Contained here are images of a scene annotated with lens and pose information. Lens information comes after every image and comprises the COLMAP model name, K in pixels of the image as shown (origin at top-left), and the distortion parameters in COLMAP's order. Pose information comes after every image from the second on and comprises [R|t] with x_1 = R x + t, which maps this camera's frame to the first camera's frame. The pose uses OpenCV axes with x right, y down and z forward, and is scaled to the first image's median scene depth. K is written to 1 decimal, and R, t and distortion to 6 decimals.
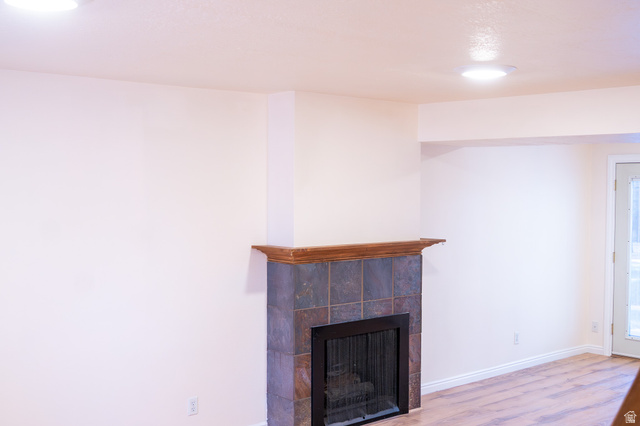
lens RADIAL K [[785.2, 0, 318.5], [0, 785.2, 213.7], [0, 0, 1]] dist [-0.051749, 0.000000]
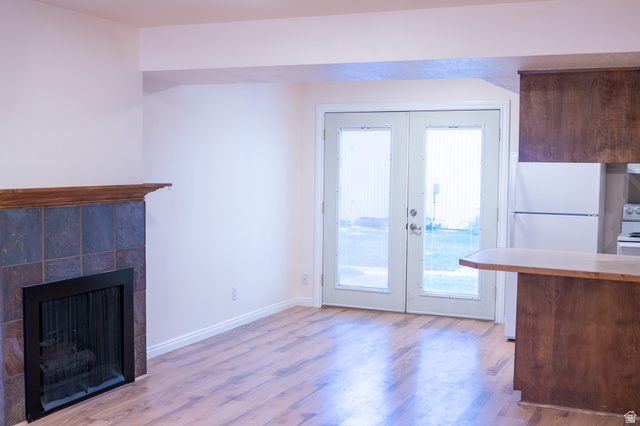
lens RADIAL K [[785.2, 0, 318.0], [0, 785.2, 212.3], [0, 0, 1]] dist [-0.051749, 0.000000]
pose [[0.908748, -0.021429, 0.416795, -0.059272], [0.008459, 0.999422, 0.032941, 0.038391], [-0.417259, -0.026409, 0.908404, 0.124455]]
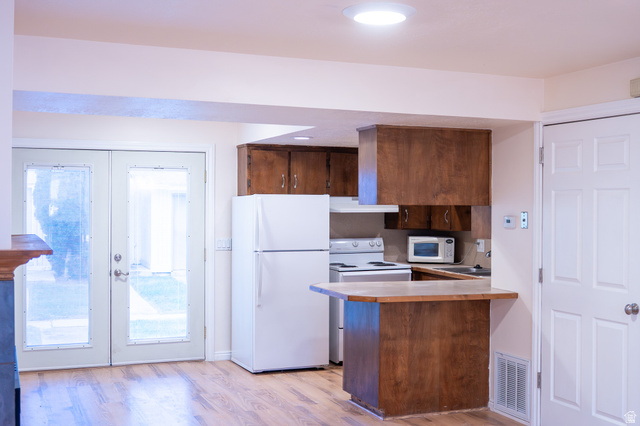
lens RADIAL K [[785.2, 0, 317.4], [0, 785.2, 212.0], [0, 0, 1]] dist [-0.051749, 0.000000]
pose [[0.324800, -0.011867, 0.945708, -0.515401], [0.030841, 0.999522, 0.001951, 0.014218], [-0.945280, 0.028533, 0.325011, 0.651998]]
